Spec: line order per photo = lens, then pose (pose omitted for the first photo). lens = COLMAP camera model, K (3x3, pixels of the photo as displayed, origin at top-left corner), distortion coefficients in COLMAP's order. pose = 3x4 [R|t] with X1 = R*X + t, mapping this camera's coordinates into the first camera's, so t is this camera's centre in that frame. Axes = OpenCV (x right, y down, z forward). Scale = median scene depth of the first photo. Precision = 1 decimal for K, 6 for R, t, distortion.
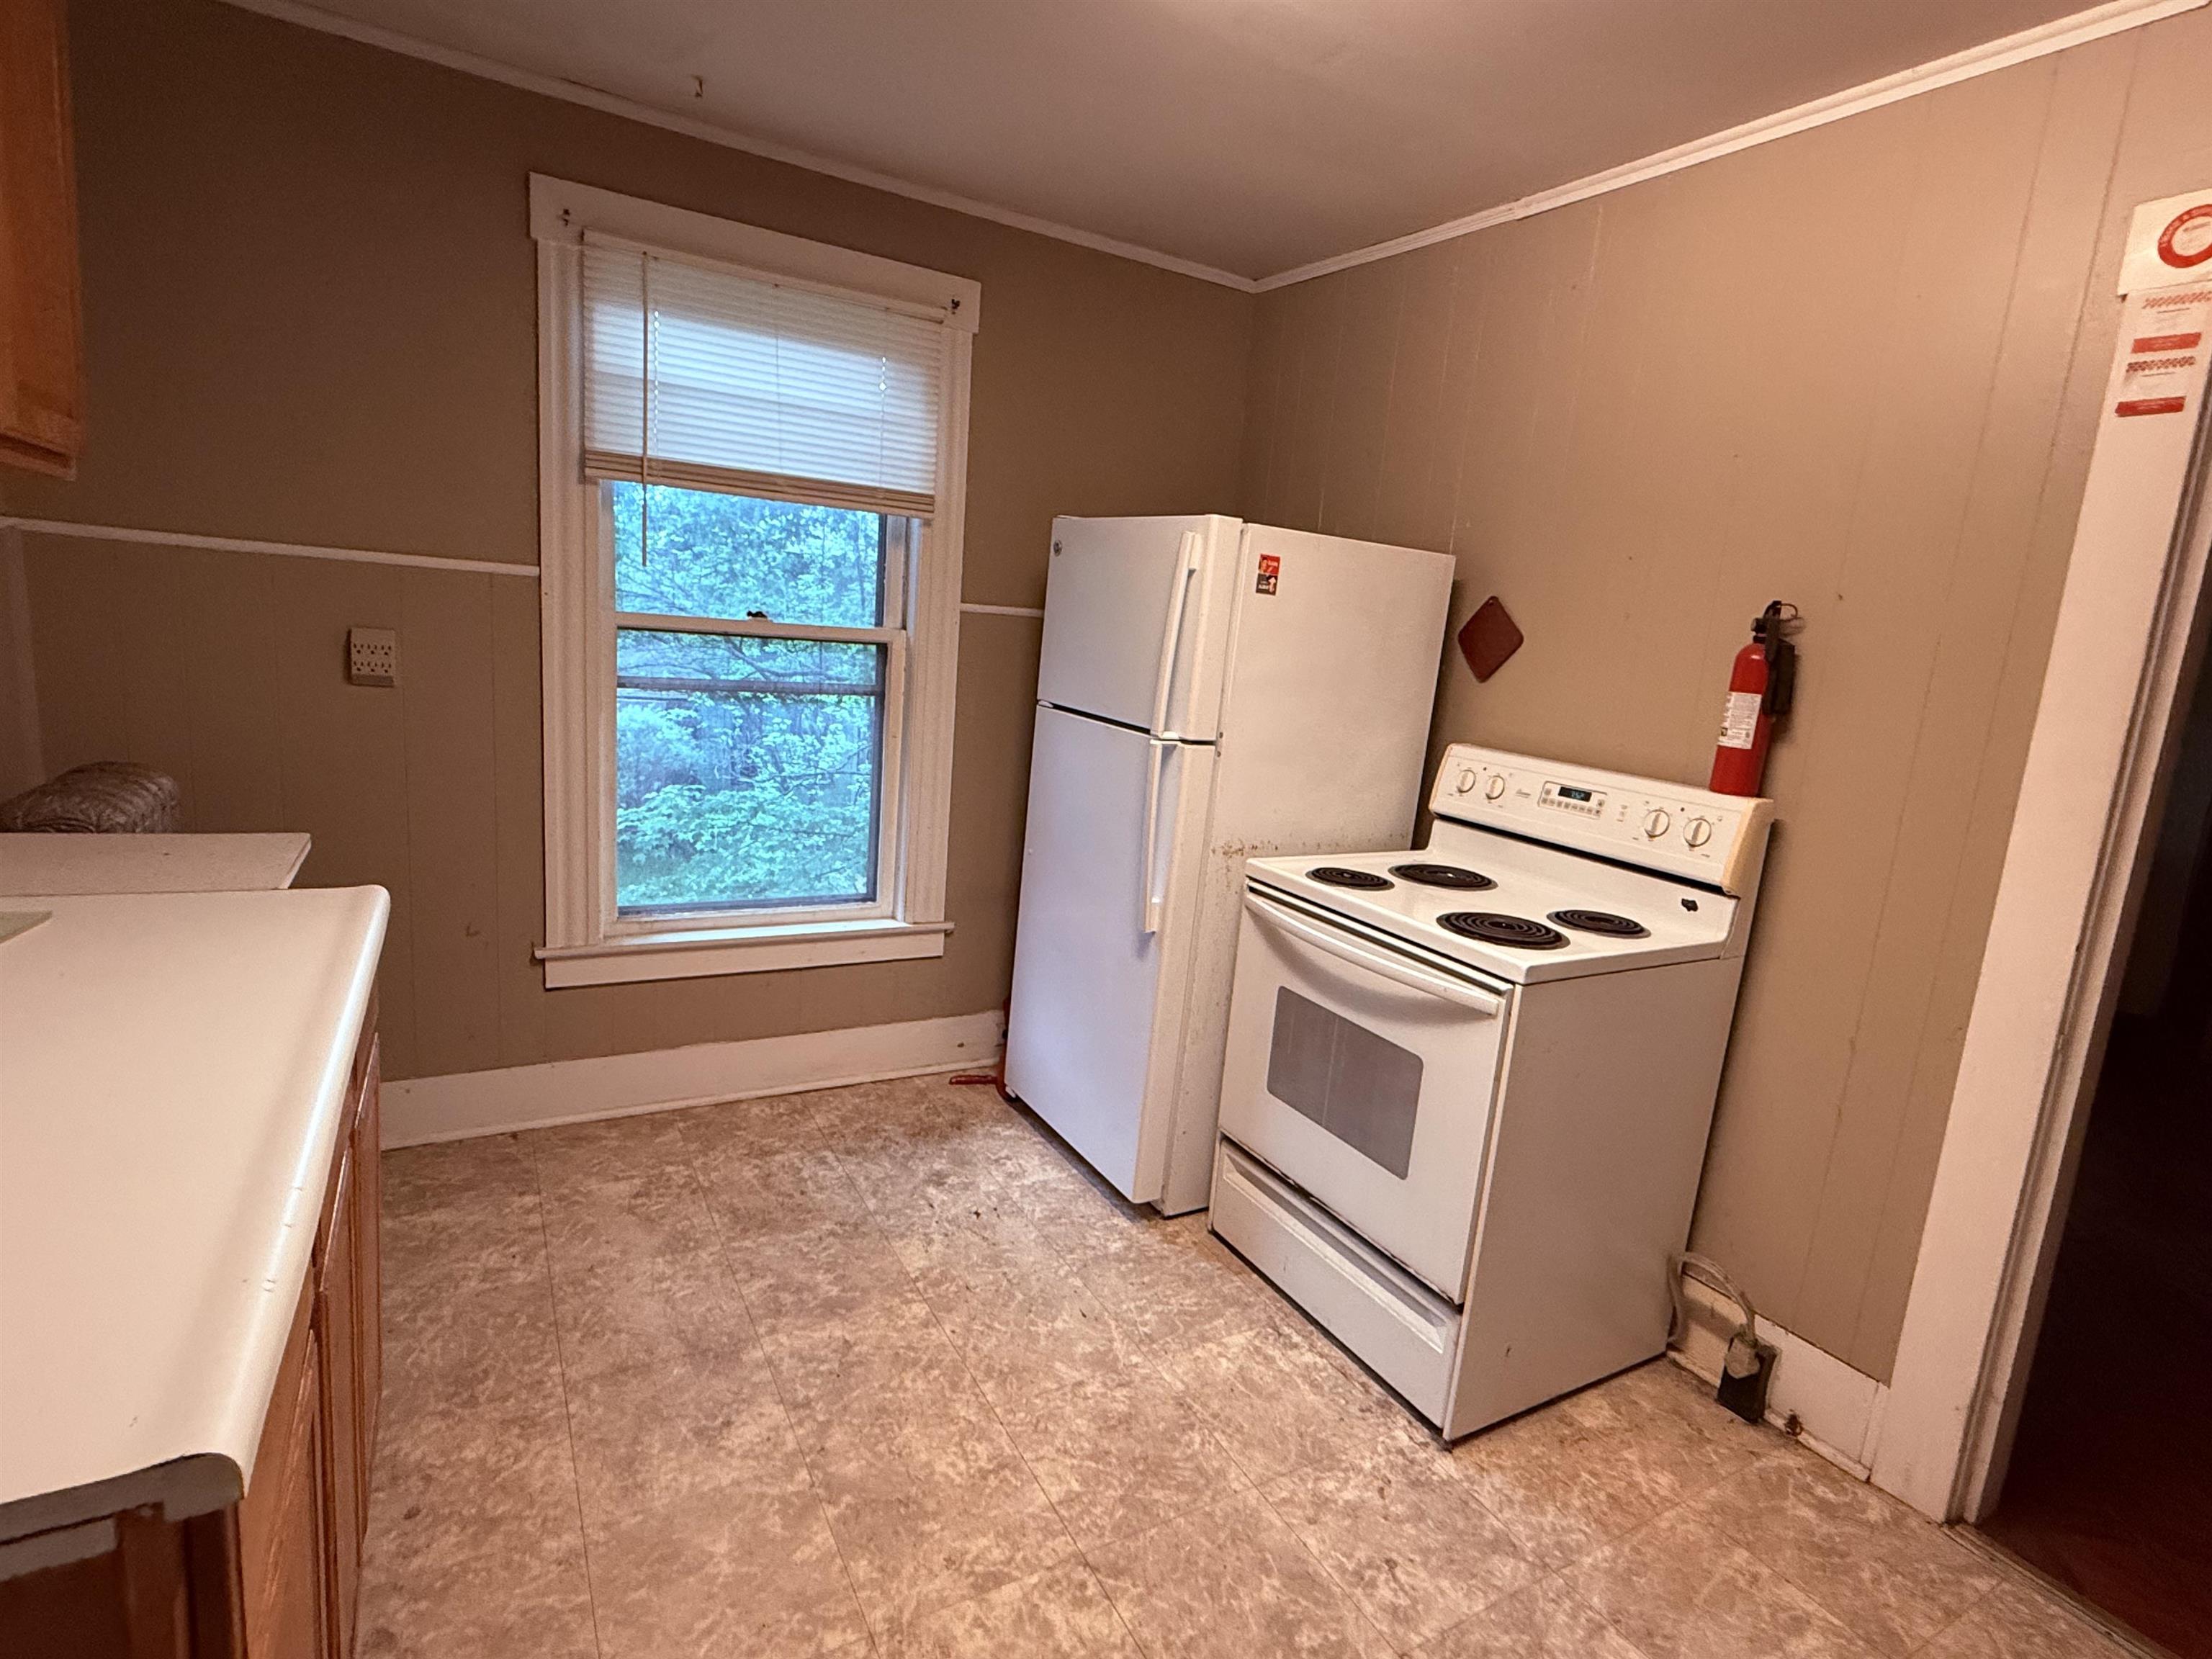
lens RADIAL K [[1114.2, 0, 1110.5], [0, 1114.2, 824.1], [0, 0, 1]] dist [-0.001233, 0.001970]
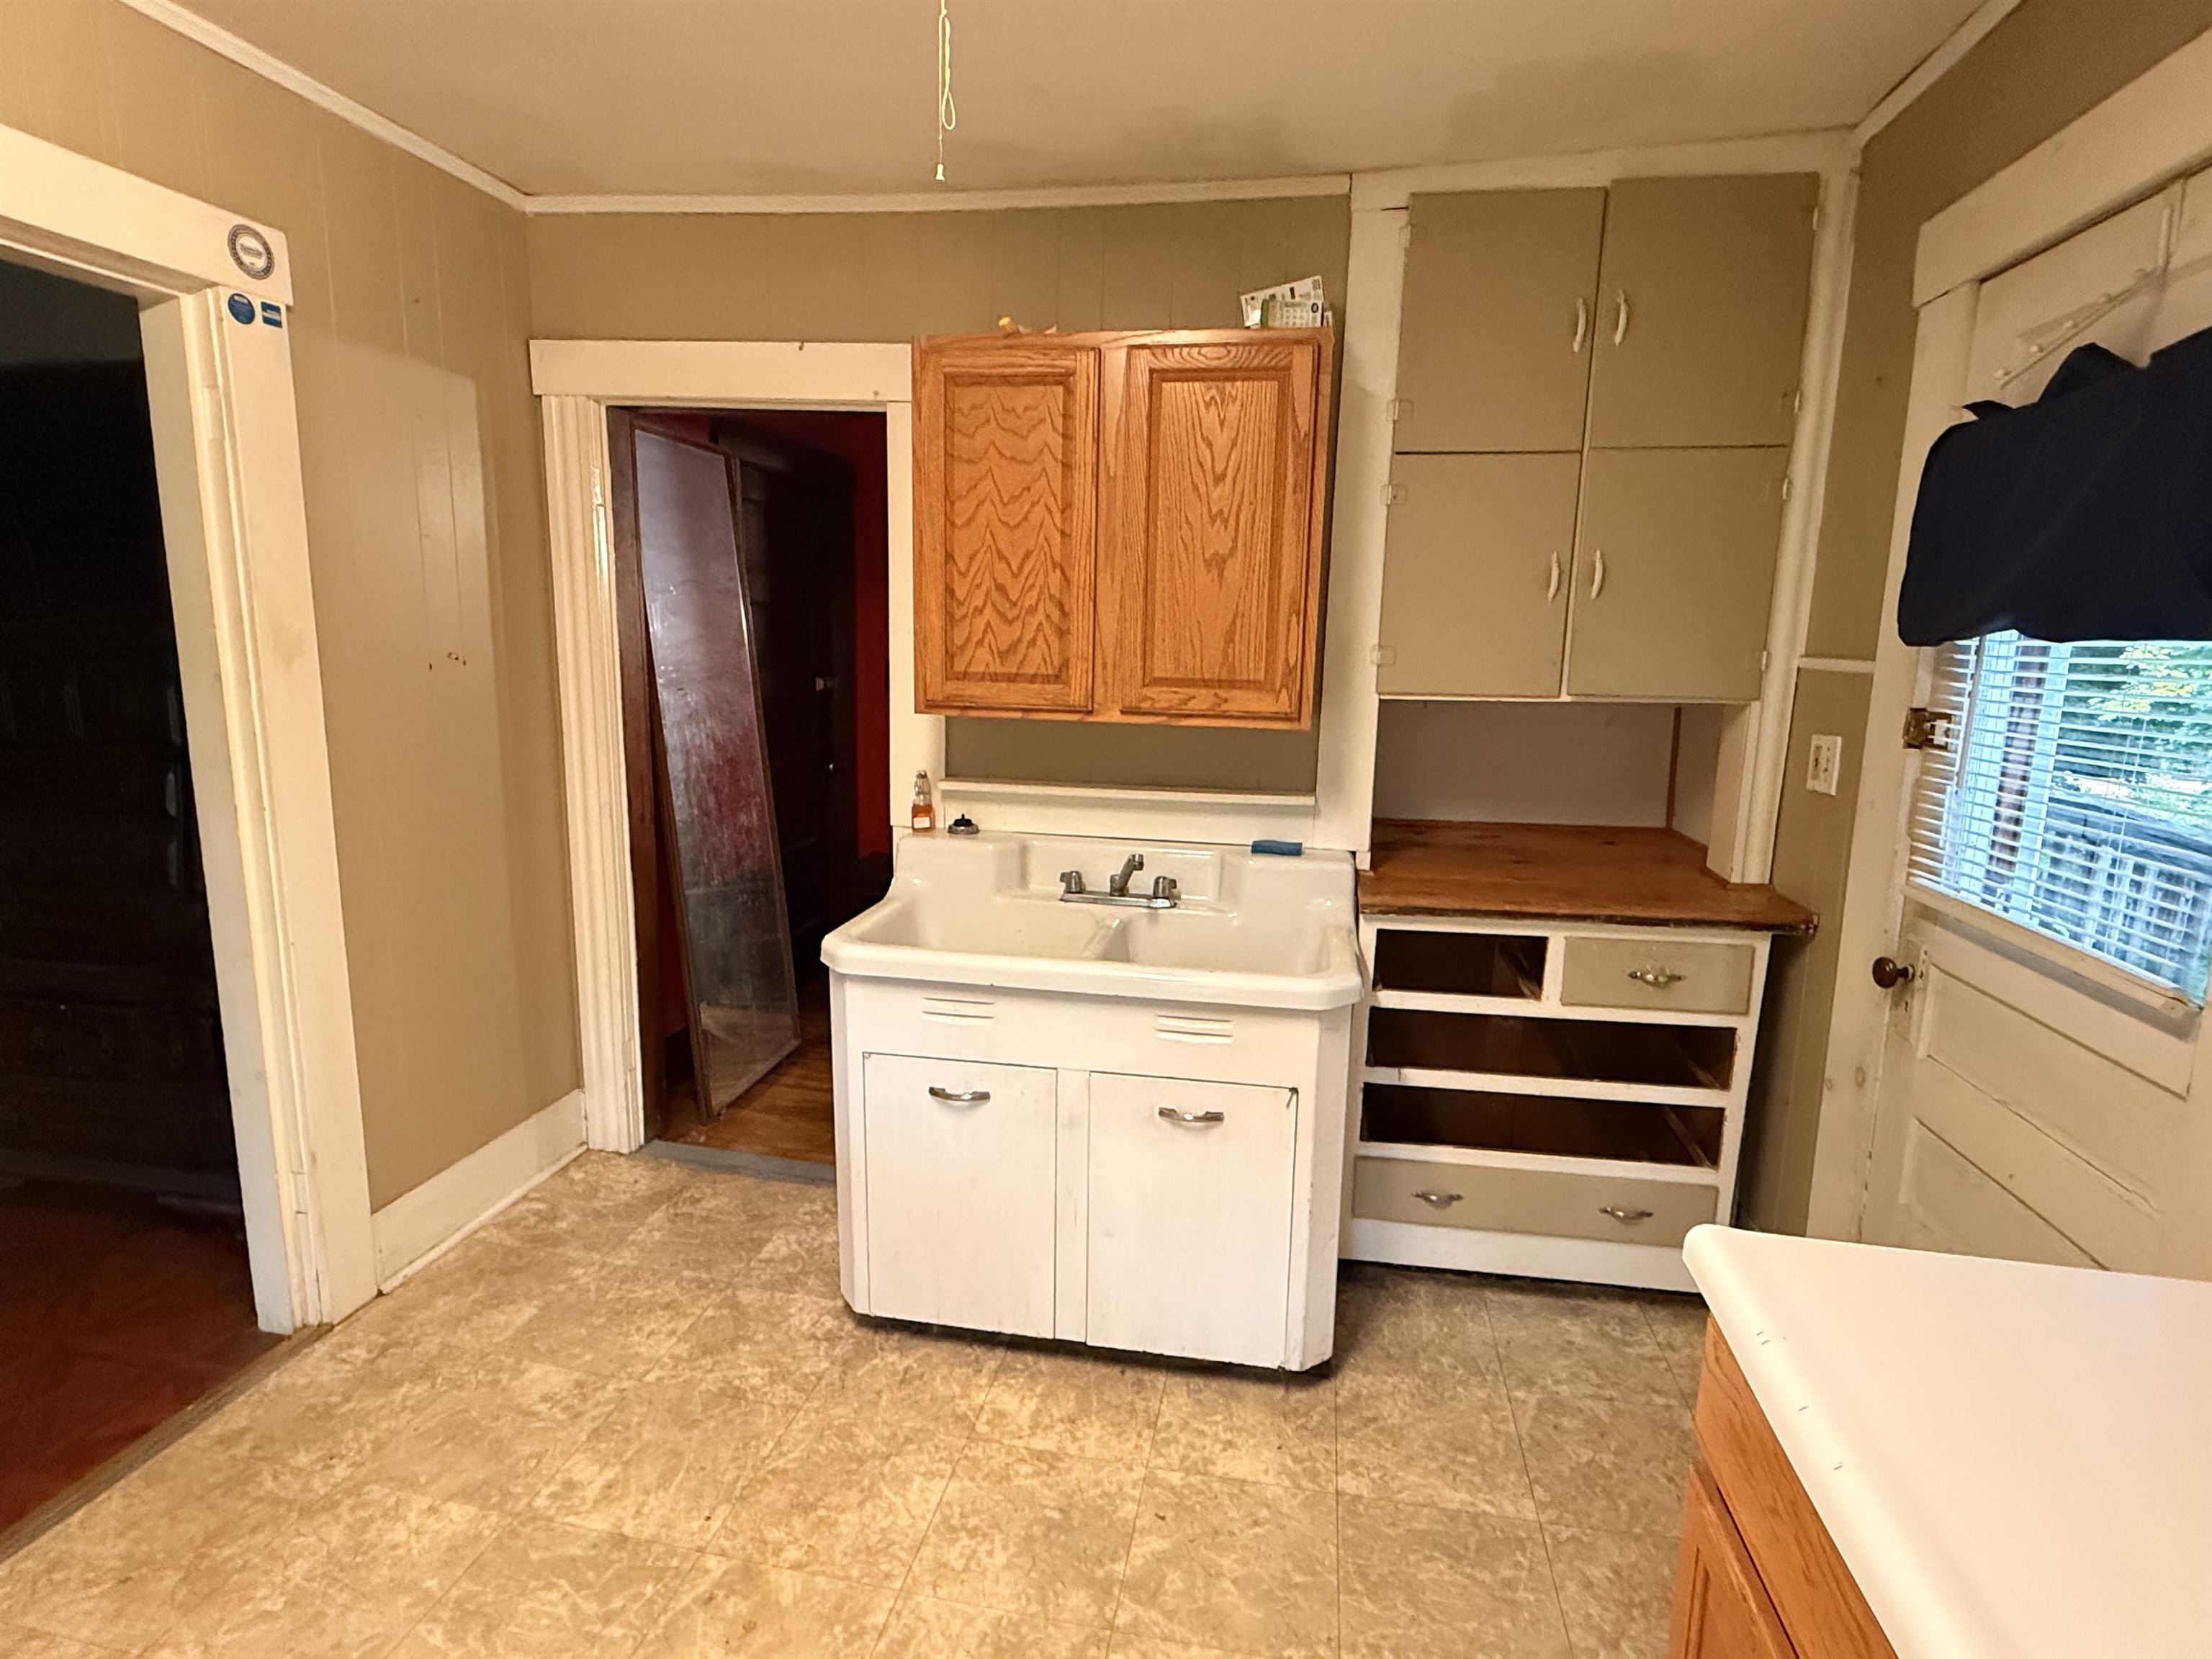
lens RADIAL K [[1114.2, 0, 1110.4], [0, 1114.2, 819.4], [0, 0, 1]] dist [-0.001233, 0.001970]
pose [[-0.754978, -0.221369, 0.617255, -0.484822], [0.021717, 0.932339, 0.360933, -0.260201], [-0.655390, 0.285901, -0.699088, 1.023974]]
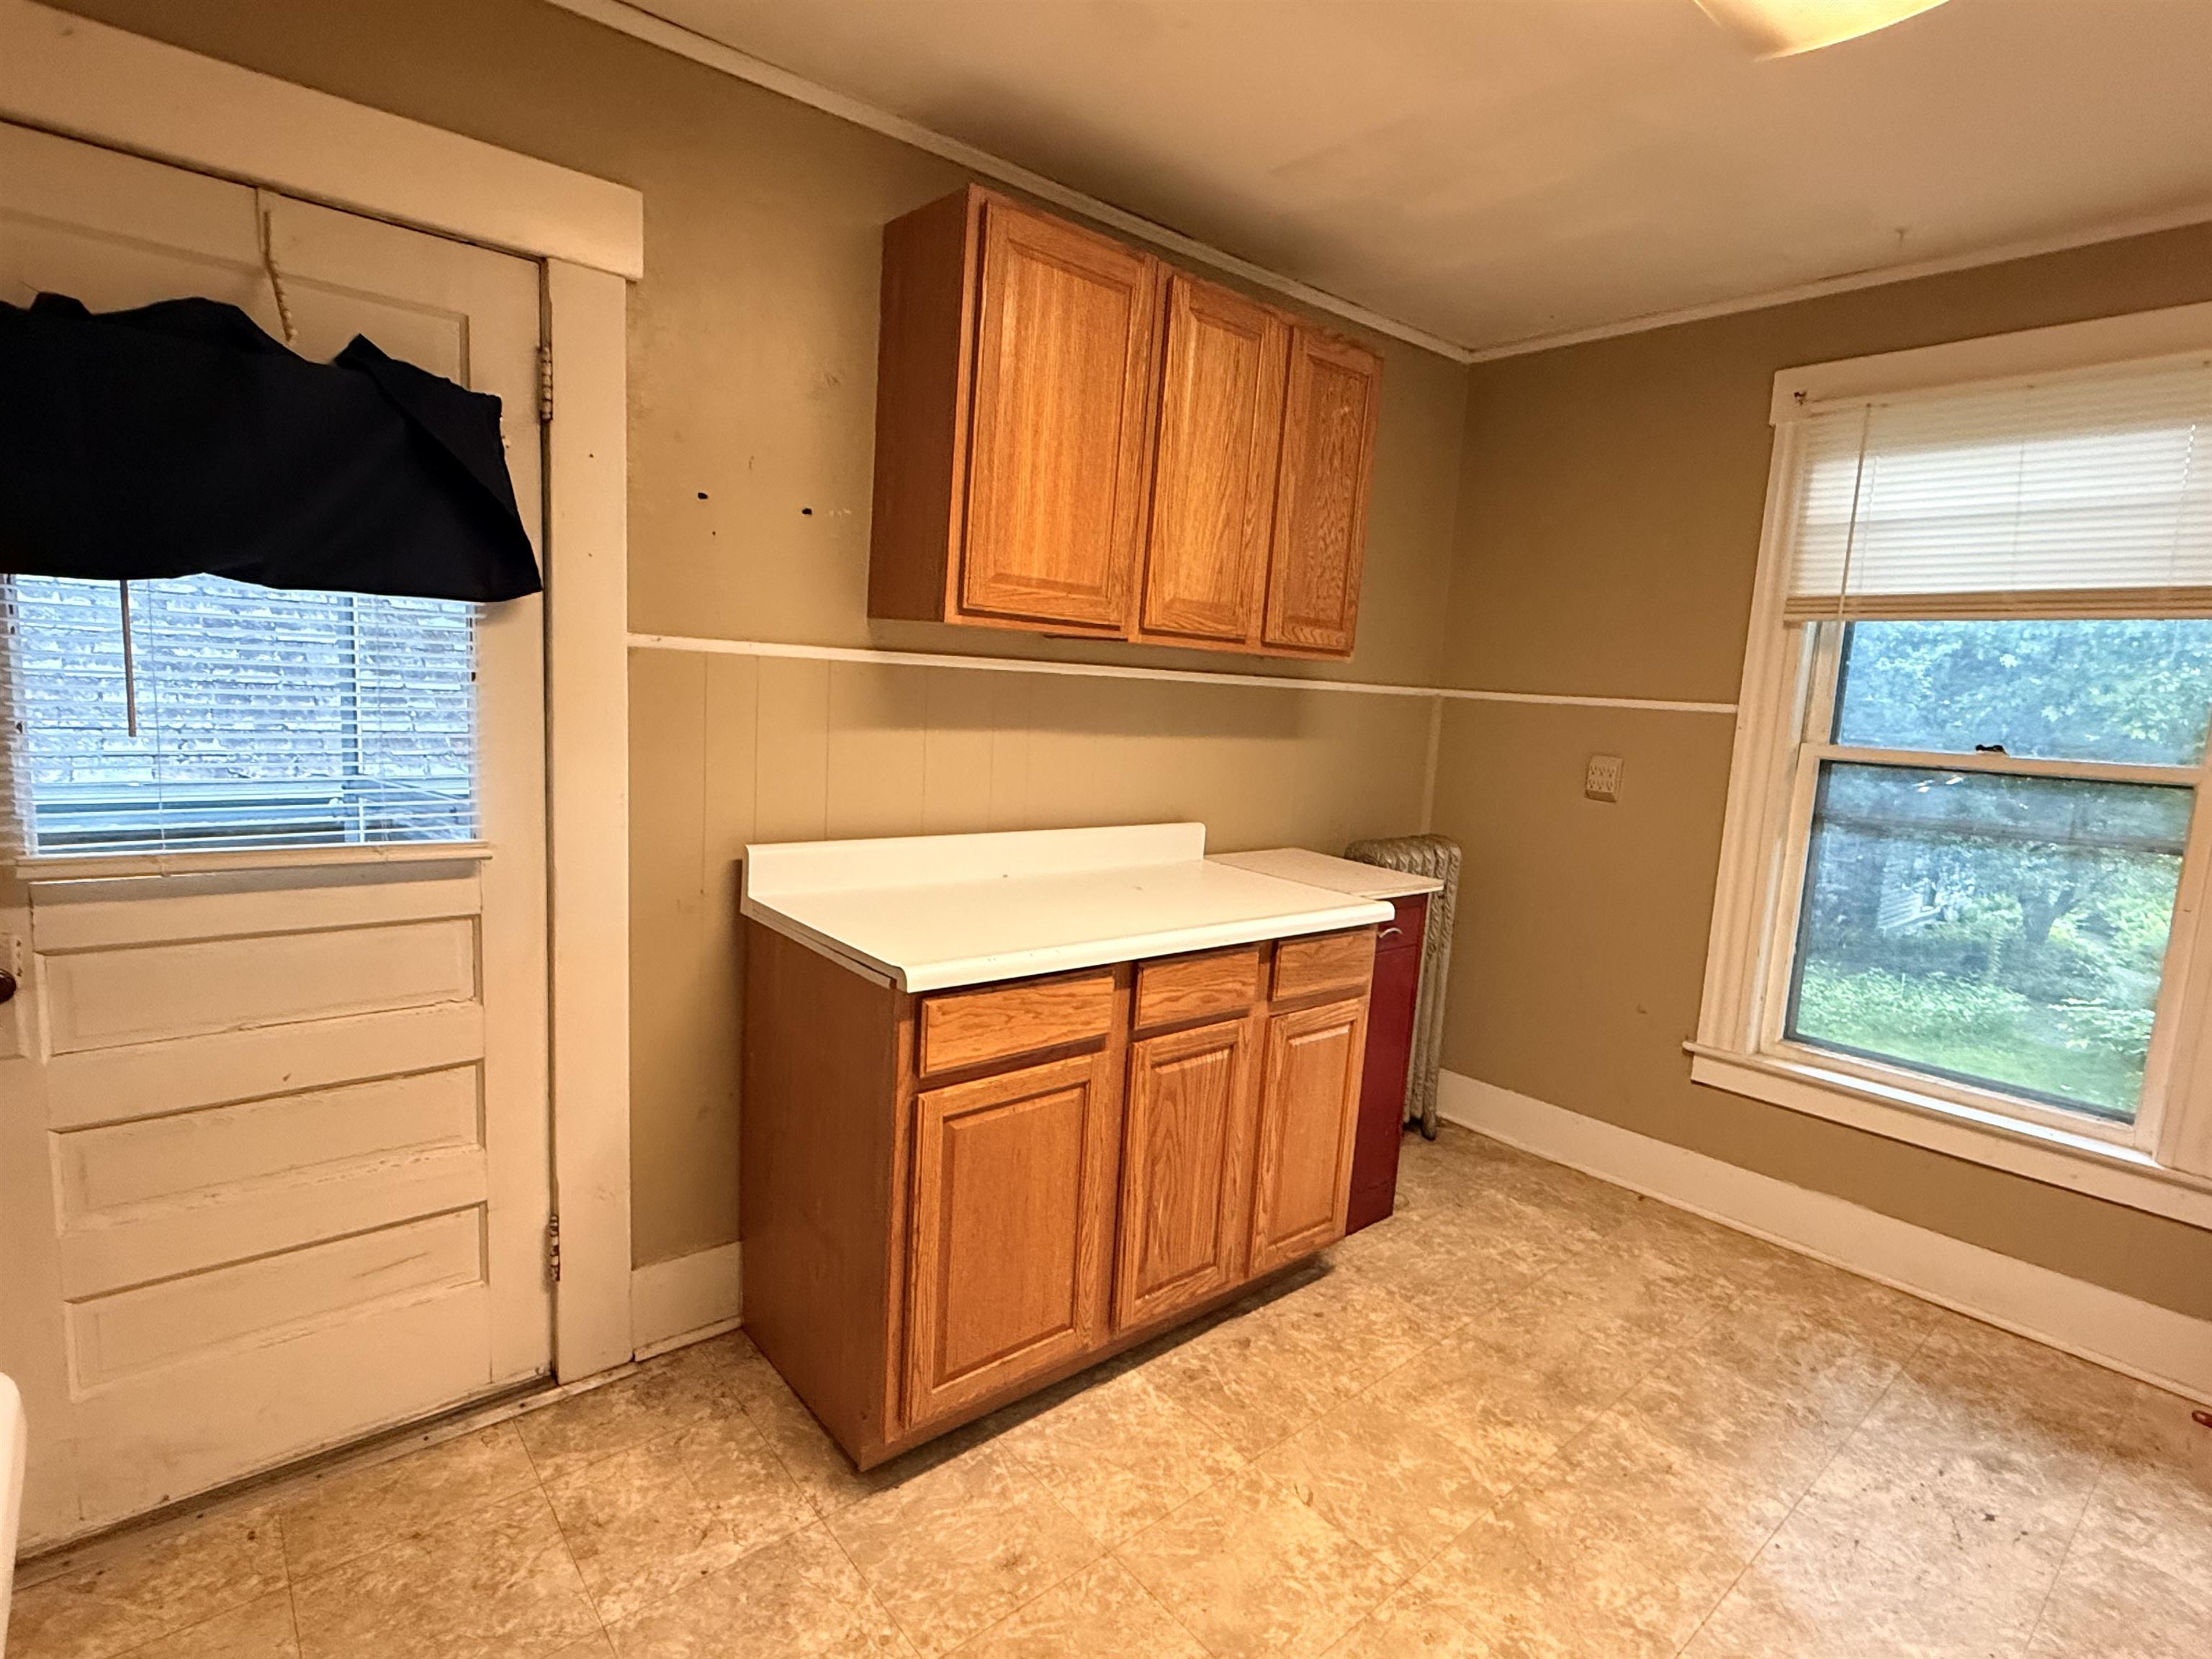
lens RADIAL K [[1114.2, 0, 1110.4], [0, 1114.2, 826.8], [0, 0, 1]] dist [-0.001233, 0.001970]
pose [[0.188087, 0.052587, -0.980744, 0.487668], [-0.207334, 0.978188, 0.012687, 0.008062], [0.960019, 0.200956, 0.194887, 0.193893]]
